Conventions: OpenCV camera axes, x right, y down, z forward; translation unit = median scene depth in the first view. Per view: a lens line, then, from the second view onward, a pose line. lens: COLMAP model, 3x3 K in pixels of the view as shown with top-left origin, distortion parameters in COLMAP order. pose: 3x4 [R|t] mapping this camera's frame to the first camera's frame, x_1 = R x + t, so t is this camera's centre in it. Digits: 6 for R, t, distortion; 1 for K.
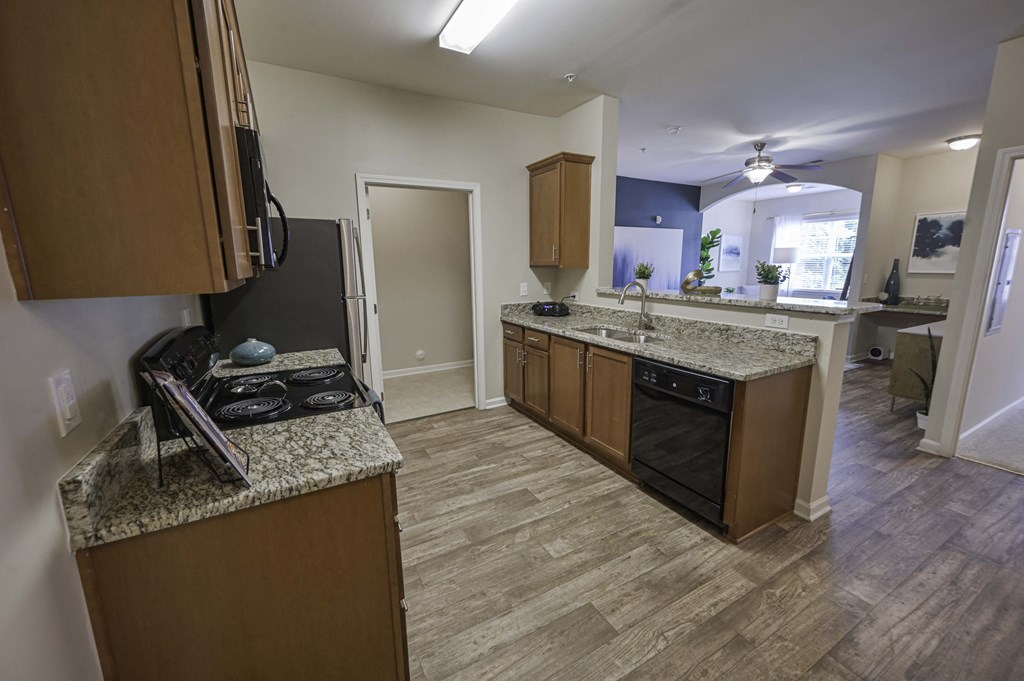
lens RADIAL K [[403.3, 0, 509.9], [0, 403.3, 336.5], [0, 0, 1]] dist [0.000612, 0.000294]
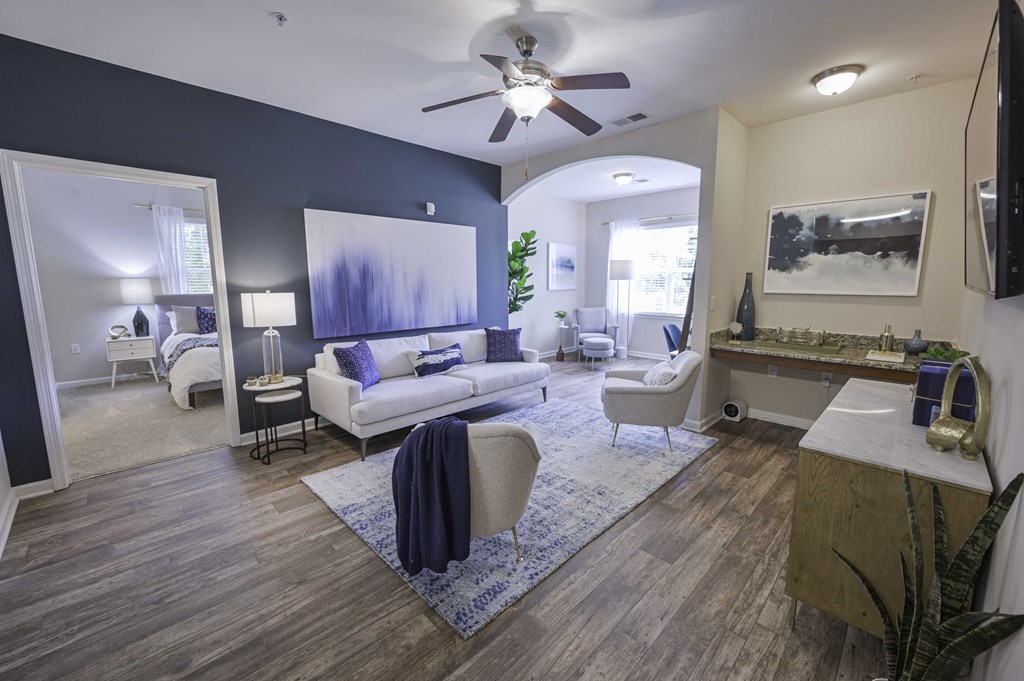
lens RADIAL K [[409.7, 0, 512.0], [0, 409.7, 340.5], [0, 0, 1]] dist [0.000009, -0.000008]
pose [[0.961258, -0.034664, 0.273462, 0.308914], [0.044250, 0.998601, -0.028960, -0.061449], [-0.272075, 0.039939, 0.961447, 0.363549]]
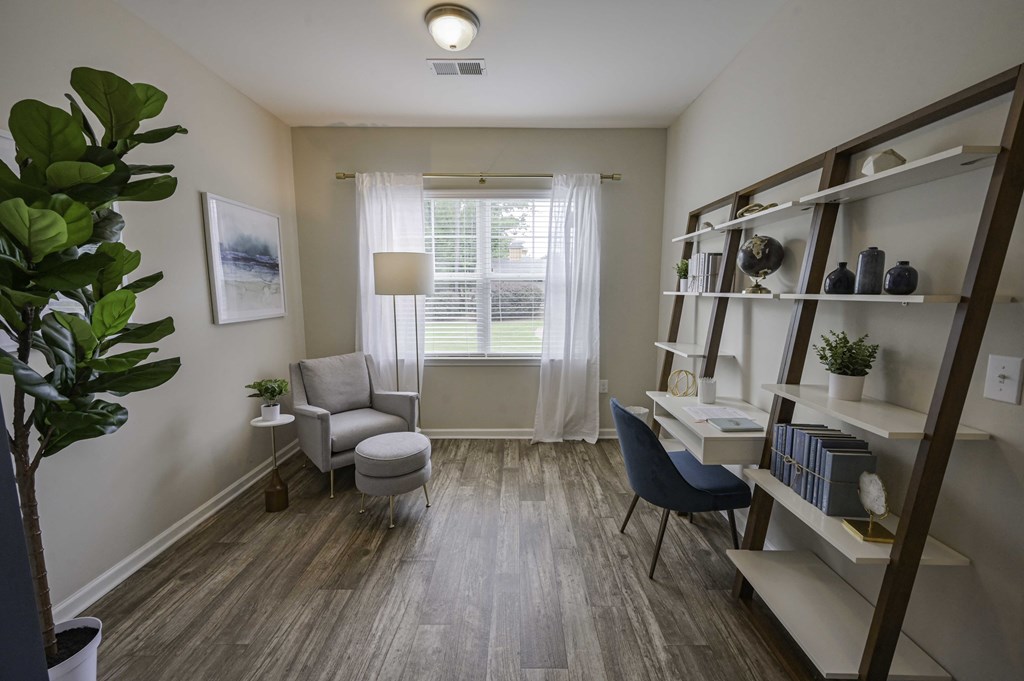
lens RADIAL K [[409.7, 0, 512.0], [0, 409.7, 340.5], [0, 0, 1]] dist [0.000009, -0.000008]
pose [[0.486874, -0.097281, 0.868038, 0.481977], [0.154624, 0.987683, 0.023962, -0.163216], [-0.859677, 0.122554, 0.495919, 0.892068]]
